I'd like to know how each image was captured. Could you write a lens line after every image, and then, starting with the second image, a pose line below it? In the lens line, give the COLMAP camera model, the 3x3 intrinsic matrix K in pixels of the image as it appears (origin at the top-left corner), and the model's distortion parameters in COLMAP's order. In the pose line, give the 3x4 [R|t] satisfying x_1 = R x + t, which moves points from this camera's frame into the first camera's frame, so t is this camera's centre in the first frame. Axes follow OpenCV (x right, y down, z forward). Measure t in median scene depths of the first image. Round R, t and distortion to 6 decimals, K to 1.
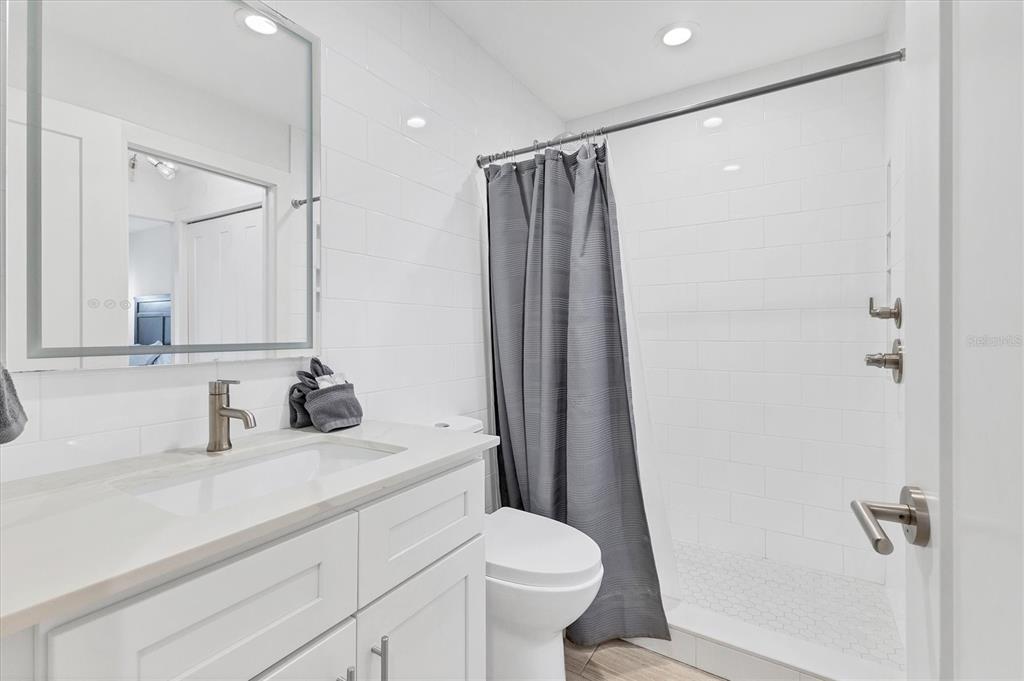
lens RADIAL K [[445.6, 0, 516.3], [0, 445.6, 335.7], [0, 0, 1]] dist [-0.000281, -0.000047]
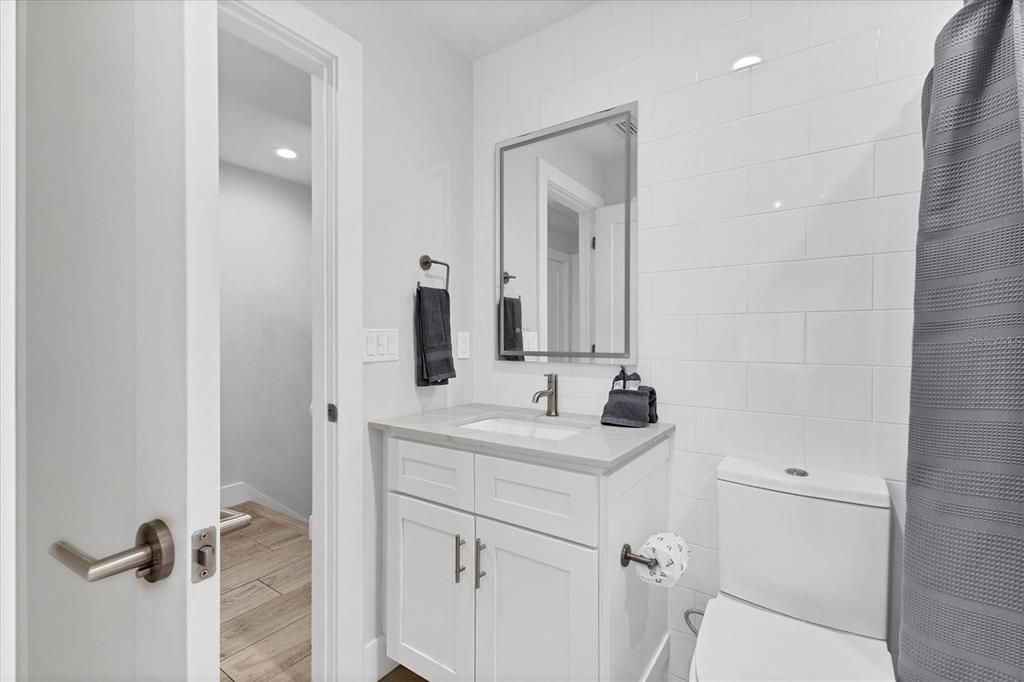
lens RADIAL K [[445.6, 0, 516.3], [0, 445.6, 336.2], [0, 0, 1]] dist [-0.000281, -0.000047]
pose [[-0.062600, -0.001897, -0.998037, 1.007605], [-0.000203, 0.999998, -0.001888, -0.037192], [0.998039, 0.000084, -0.062600, 0.965646]]
